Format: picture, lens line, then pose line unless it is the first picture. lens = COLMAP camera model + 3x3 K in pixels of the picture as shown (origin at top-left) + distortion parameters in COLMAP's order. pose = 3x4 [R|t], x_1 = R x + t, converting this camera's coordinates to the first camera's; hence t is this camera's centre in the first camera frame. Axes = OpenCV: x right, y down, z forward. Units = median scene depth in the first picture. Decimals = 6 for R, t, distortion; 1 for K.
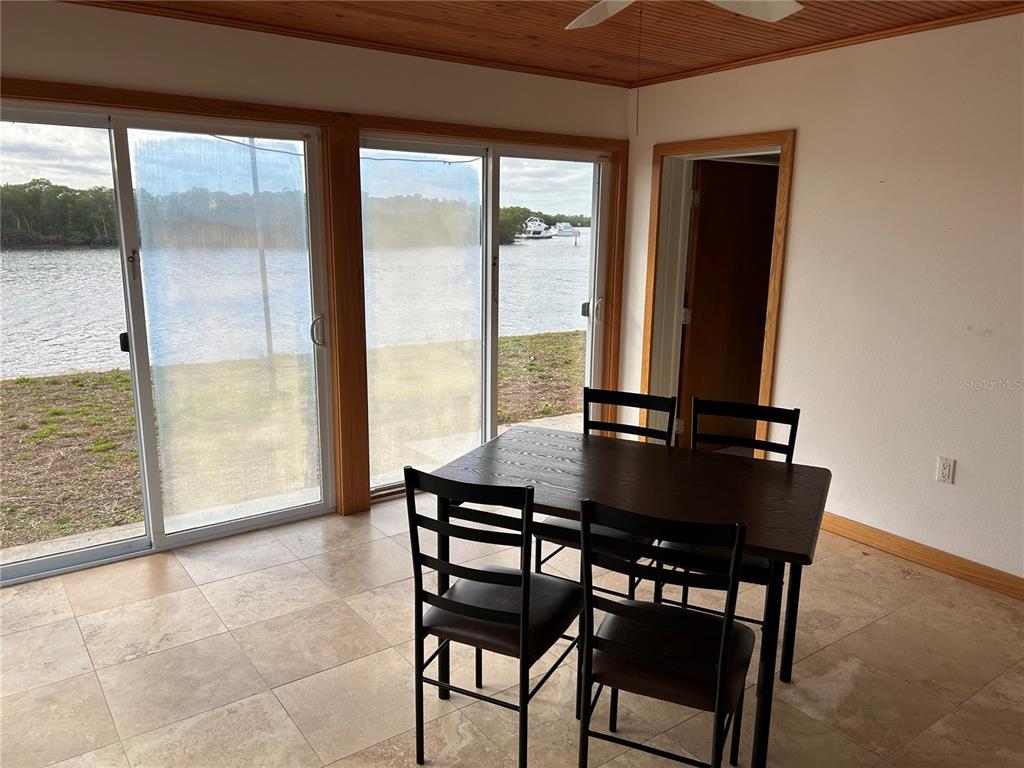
lens RADIAL K [[764.8, 0, 513.9], [0, 764.8, 389.8], [0, 0, 1]] dist [-0.000870, -0.007784]
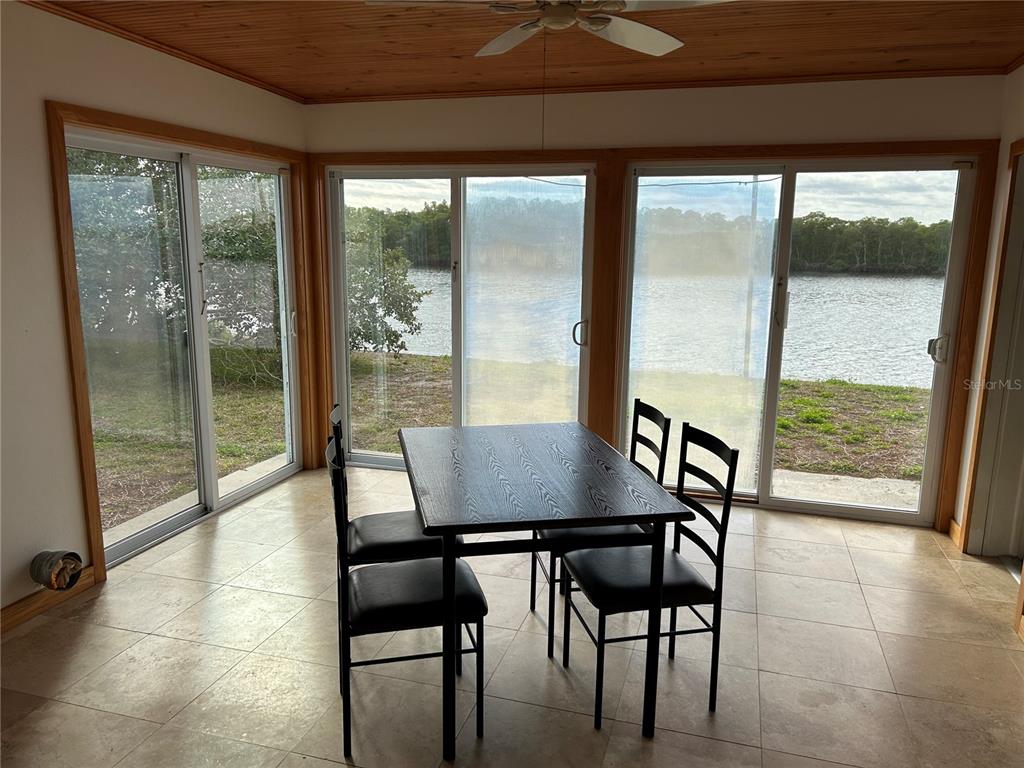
lens RADIAL K [[764.8, 0, 513.0], [0, 764.8, 382.7], [0, 0, 1]] dist [-0.000870, -0.007784]
pose [[0.596542, 0.138051, -0.790620, 0.601614], [-0.174232, 0.983878, 0.040334, -0.026874], [0.783442, 0.113690, 0.610978, 0.185097]]
